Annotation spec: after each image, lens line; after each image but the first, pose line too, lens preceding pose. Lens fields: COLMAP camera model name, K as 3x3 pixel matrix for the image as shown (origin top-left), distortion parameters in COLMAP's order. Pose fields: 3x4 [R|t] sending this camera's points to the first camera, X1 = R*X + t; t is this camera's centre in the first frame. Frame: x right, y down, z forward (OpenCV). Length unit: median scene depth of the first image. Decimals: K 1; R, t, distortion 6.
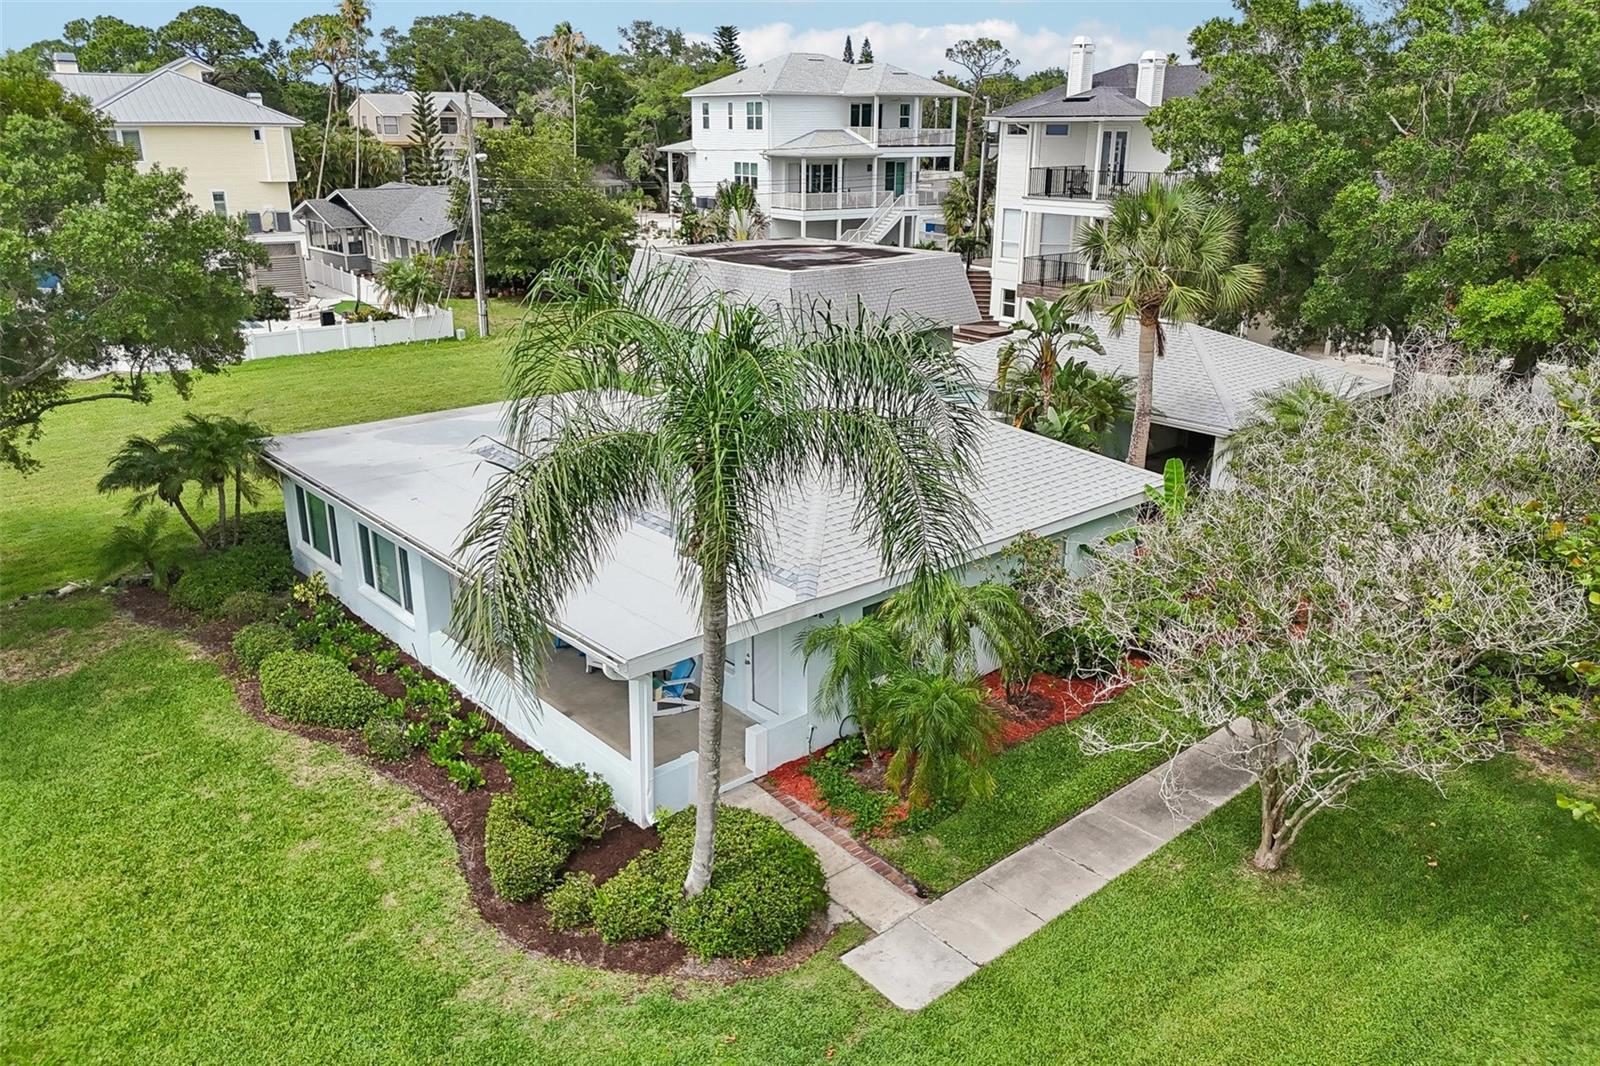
lens RADIAL K [[1182.9, 0, 792.7], [0, 1182.9, 542.1], [0, 0, 1]] dist [0.071889, -0.065339]
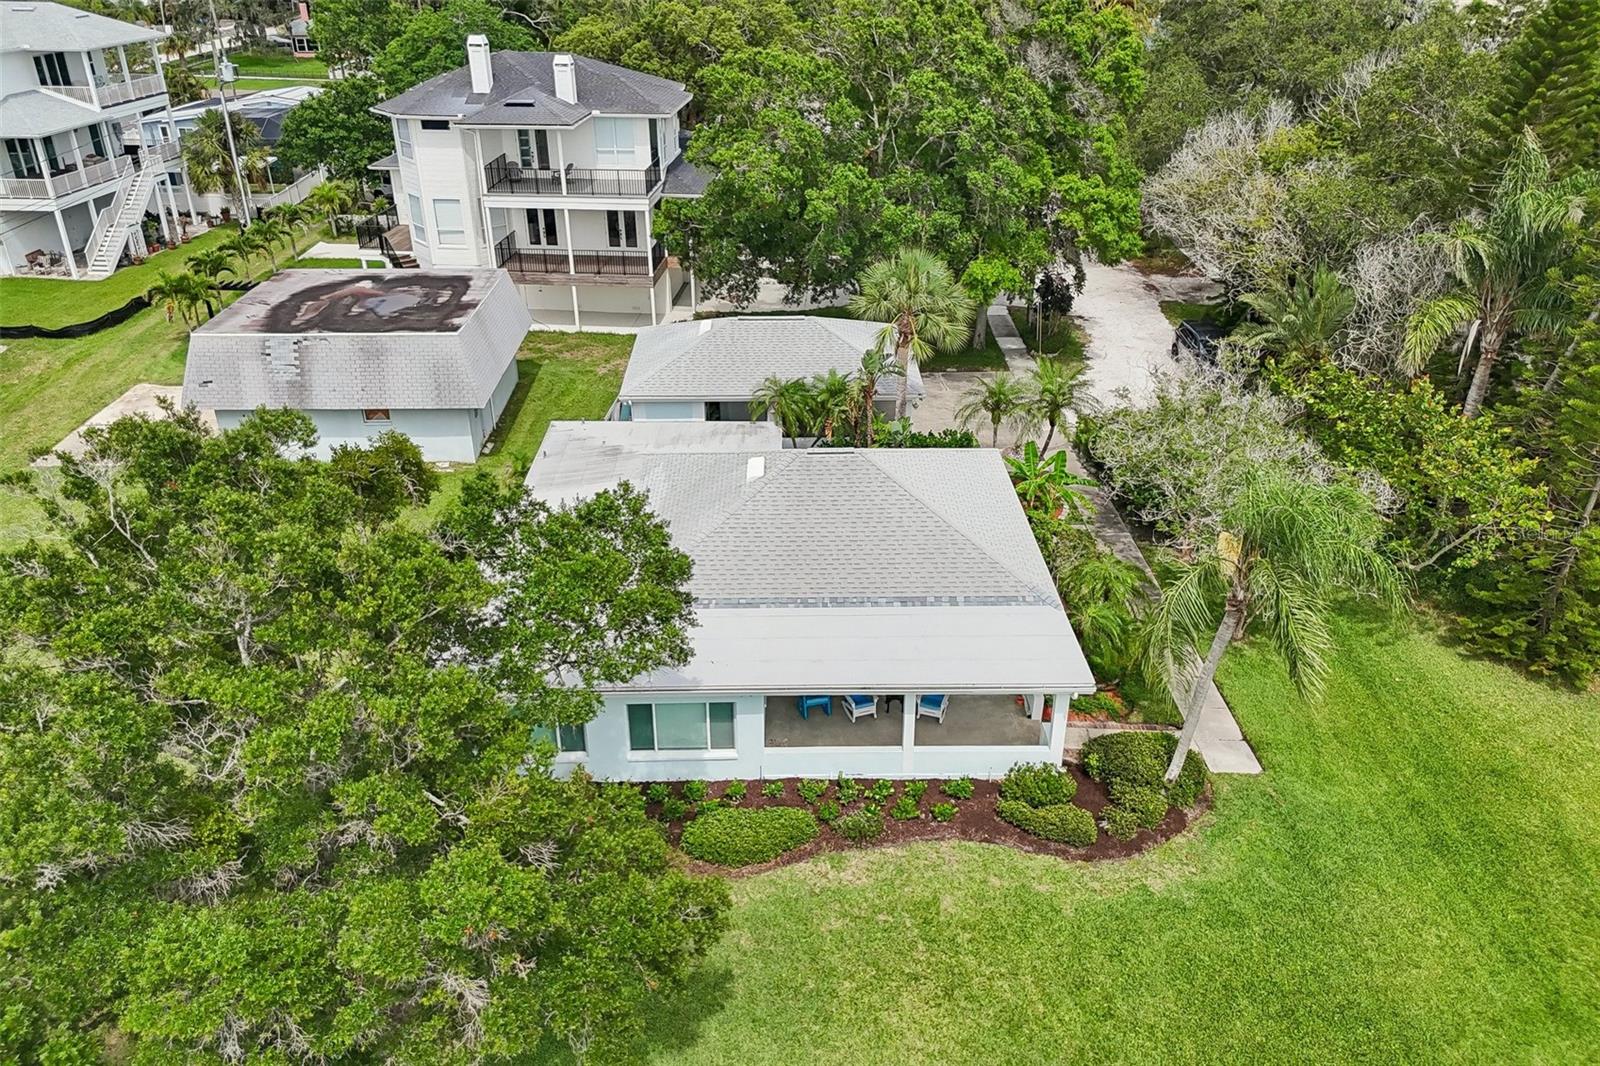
lens RADIAL K [[1182.9, 0, 804.8], [0, 1182.9, 529.0], [0, 0, 1]] dist [0.071889, -0.065339]
pose [[0.641697, -0.360548, 0.676927, -1.310473], [0.262155, 0.932563, 0.248195, -0.558346], [-0.720764, 0.018194, 0.692942, 0.136488]]
